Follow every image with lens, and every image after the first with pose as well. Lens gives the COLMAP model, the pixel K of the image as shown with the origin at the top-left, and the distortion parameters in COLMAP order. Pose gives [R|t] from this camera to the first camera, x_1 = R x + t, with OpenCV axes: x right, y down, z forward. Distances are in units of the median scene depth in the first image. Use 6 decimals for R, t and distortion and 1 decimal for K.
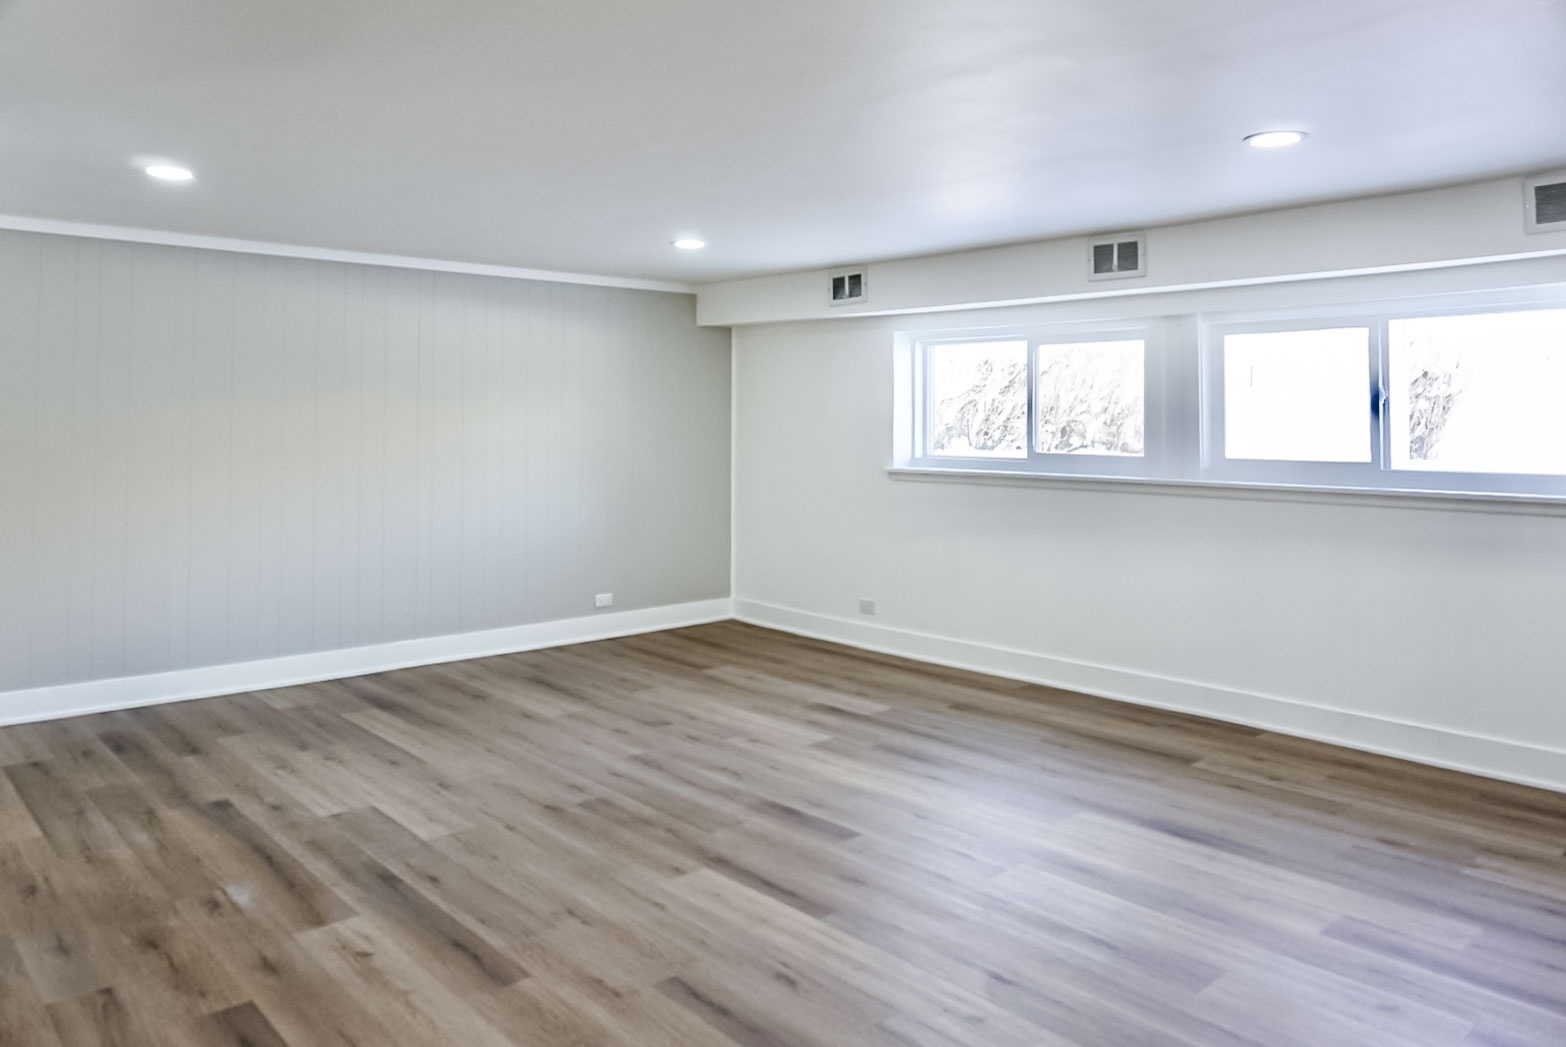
lens RADIAL K [[1100.0, 0, 784.0], [0, 1100.0, 524.4], [0, 0, 1]] dist [0.001408, 0.002995]
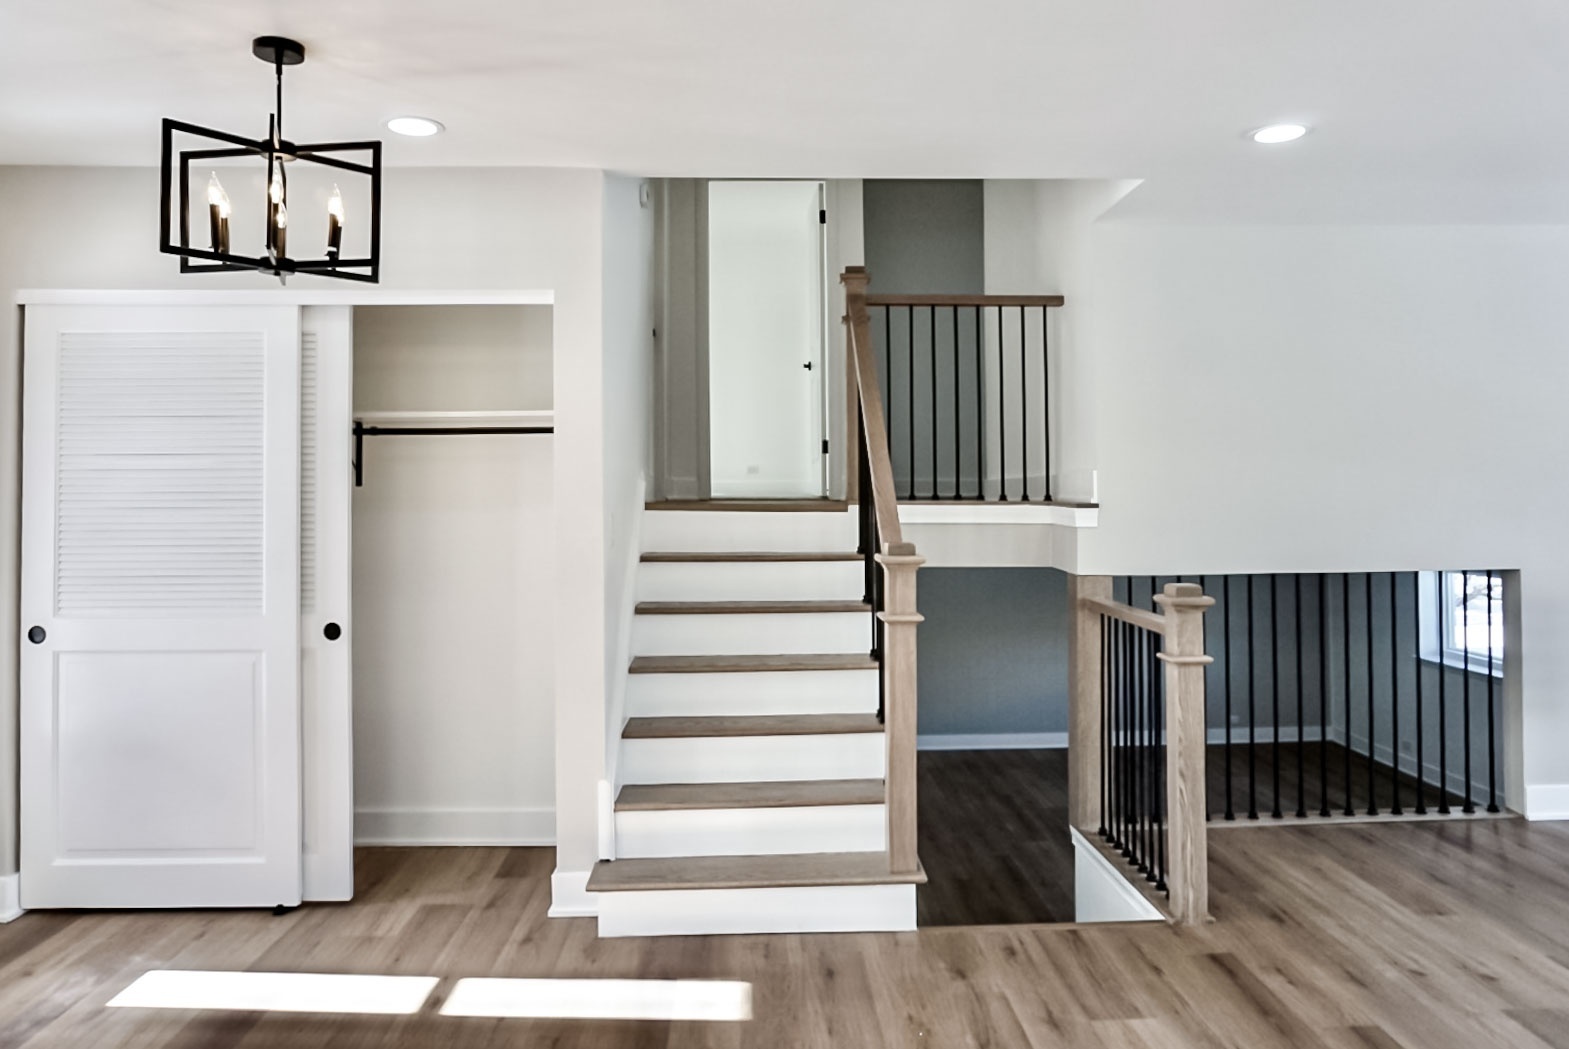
lens RADIAL K [[1102.1, 0, 786.8], [0, 1102.1, 515.5], [0, 0, 1]] dist [0.001408, 0.002995]
pose [[0.761232, 0.002658, -0.648475, 0.774049], [-0.051451, 0.997087, -0.056311, -0.220002], [0.646436, 0.076230, 0.759151, -1.343832]]
